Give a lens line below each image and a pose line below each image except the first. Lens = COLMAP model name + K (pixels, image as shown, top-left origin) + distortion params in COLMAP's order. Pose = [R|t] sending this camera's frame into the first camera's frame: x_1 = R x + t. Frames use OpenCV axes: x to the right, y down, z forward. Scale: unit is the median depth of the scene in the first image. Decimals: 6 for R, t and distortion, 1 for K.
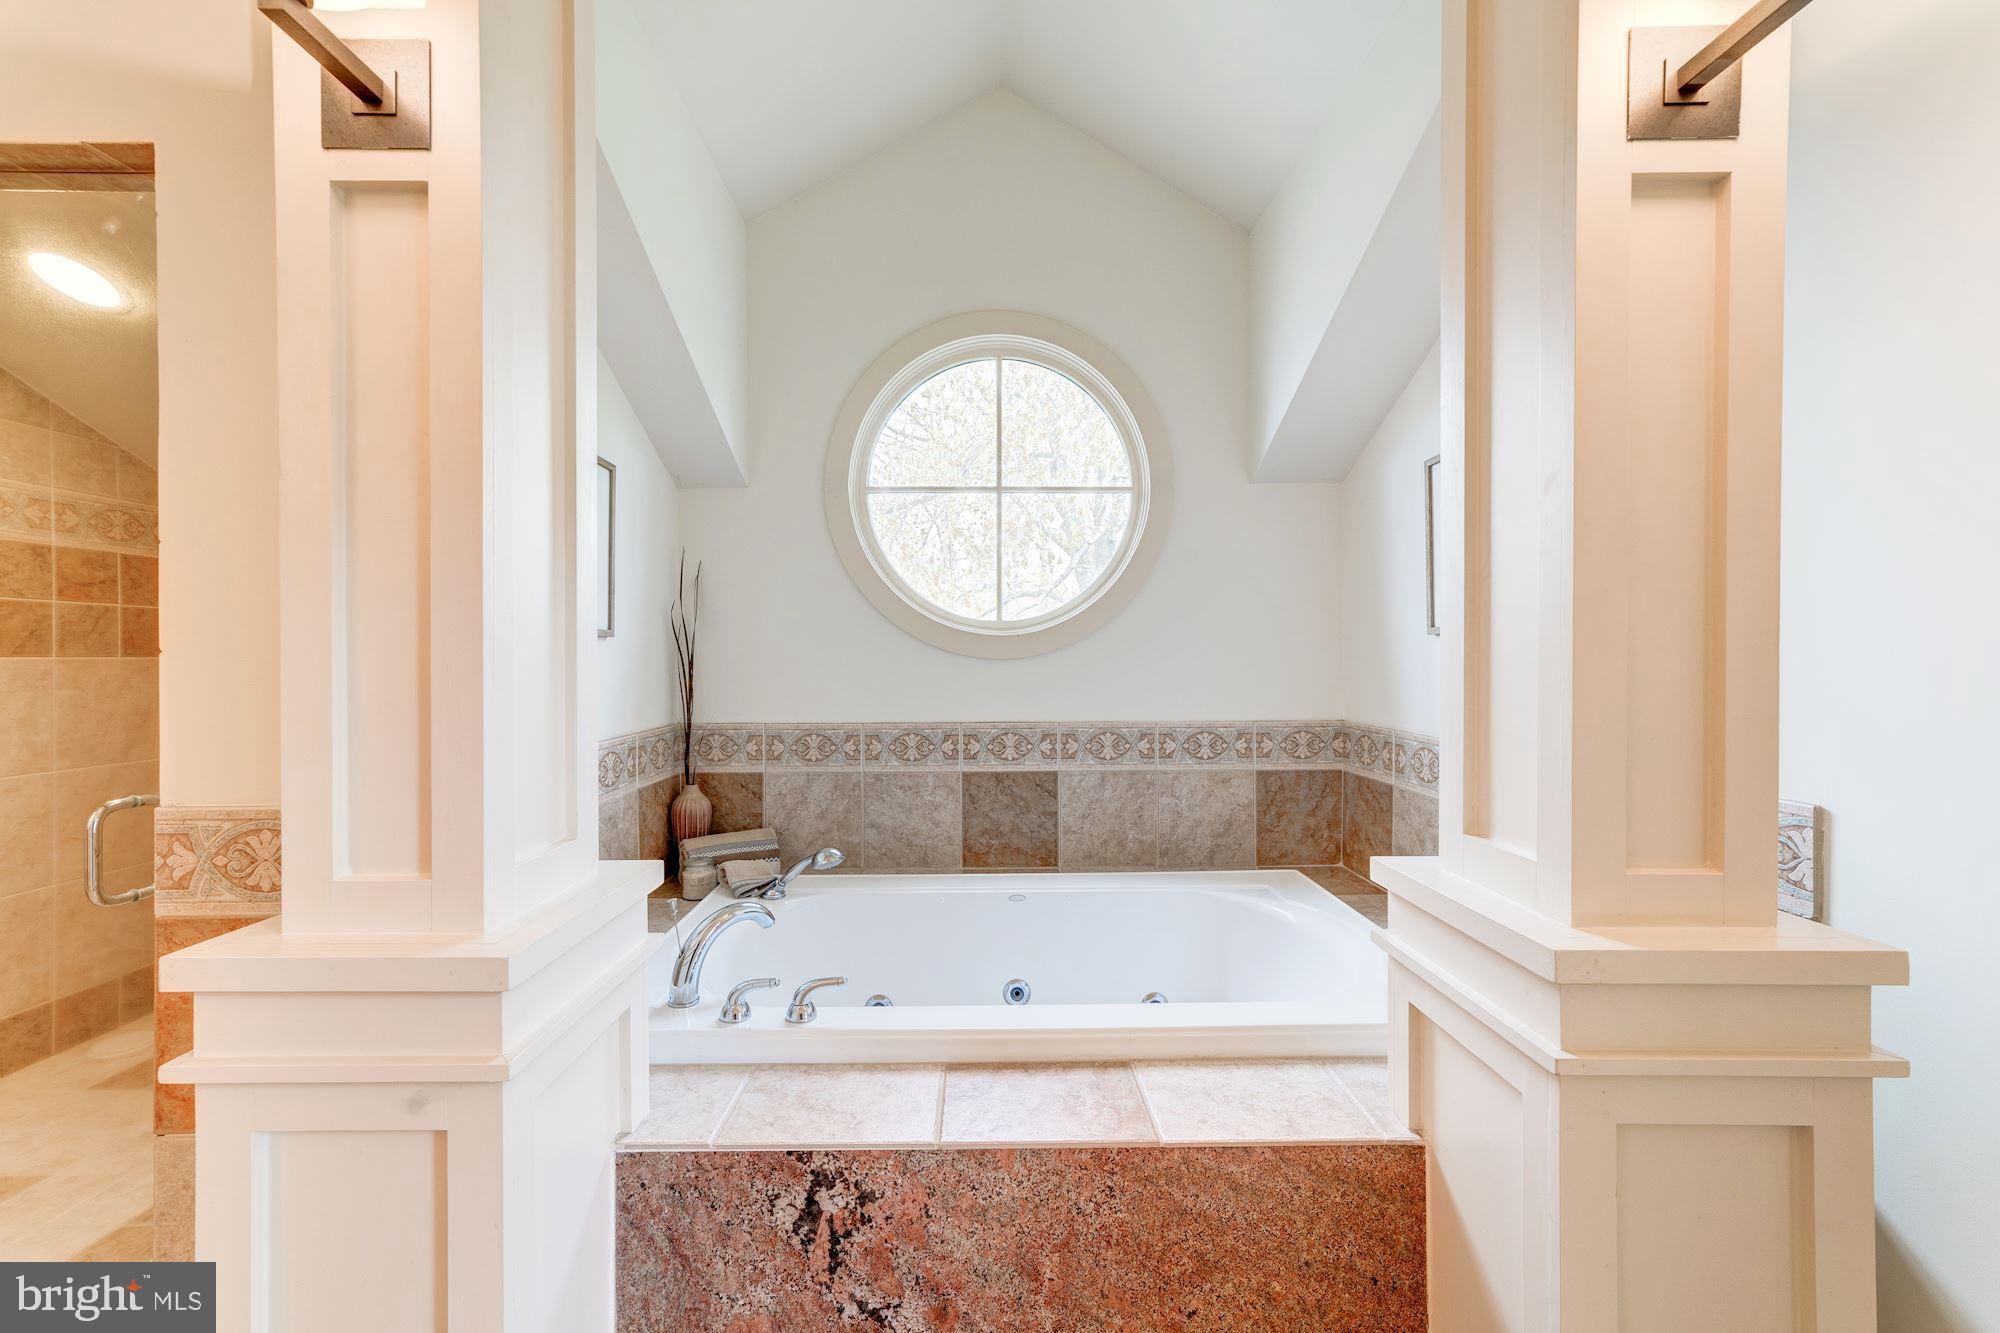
lens RADIAL K [[894.8, 0, 989.4], [0, 894.8, 666.9], [0, 0, 1]] dist [0.001153, 0.004528]
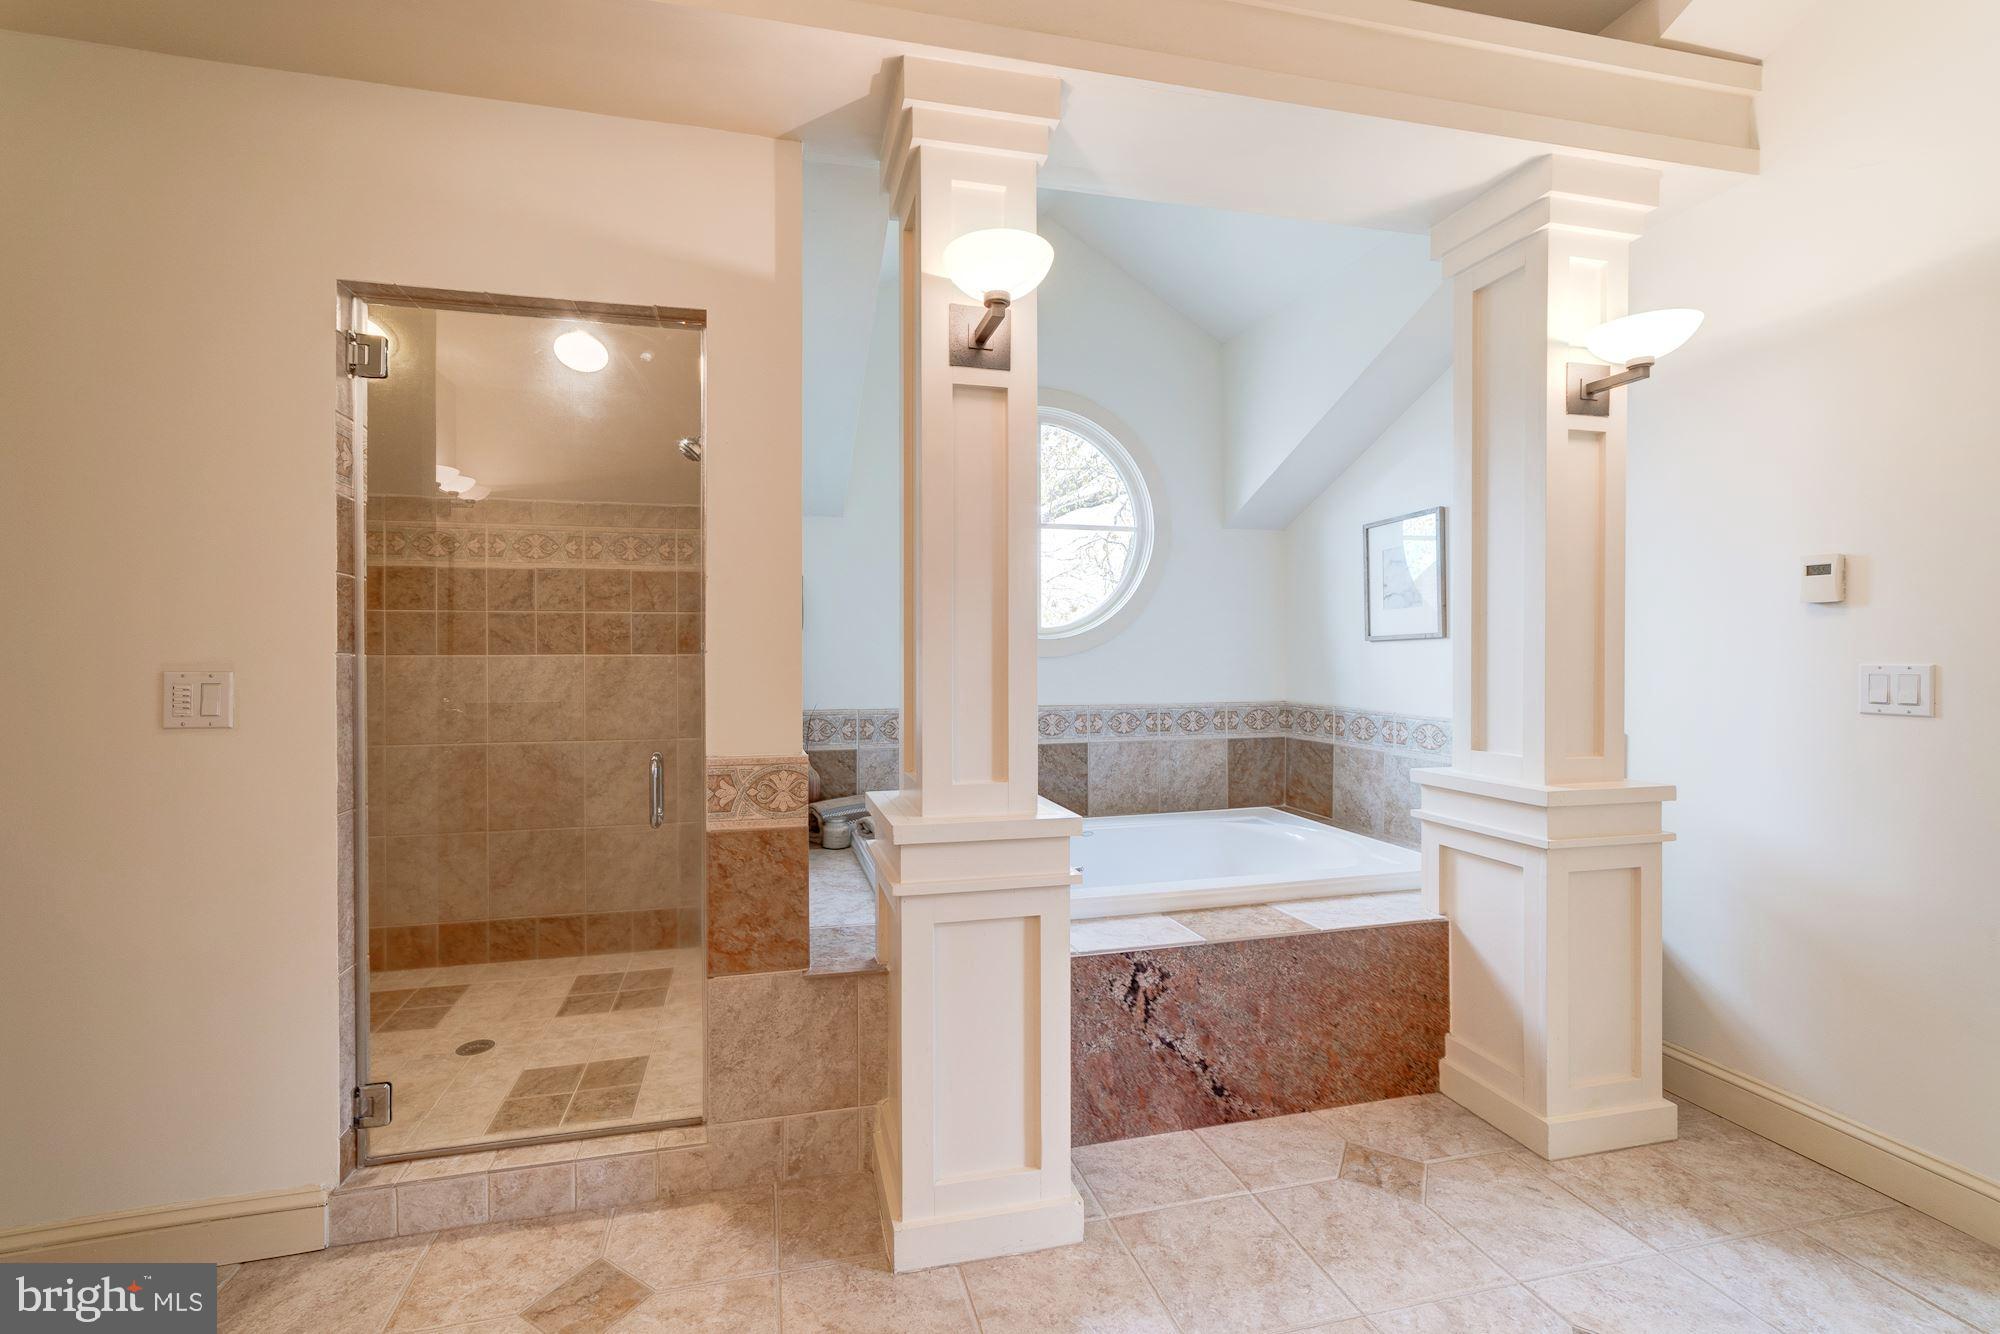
lens RADIAL K [[894.8, 0, 1004.8], [0, 894.8, 664.6], [0, 0, 1]] dist [0.001153, 0.004528]
pose [[0.970620, -0.001620, 0.240612, -0.812416], [0.001715, 0.999999, -0.000188, 0.004992], [-0.240611, 0.000595, 0.970621, -0.549364]]
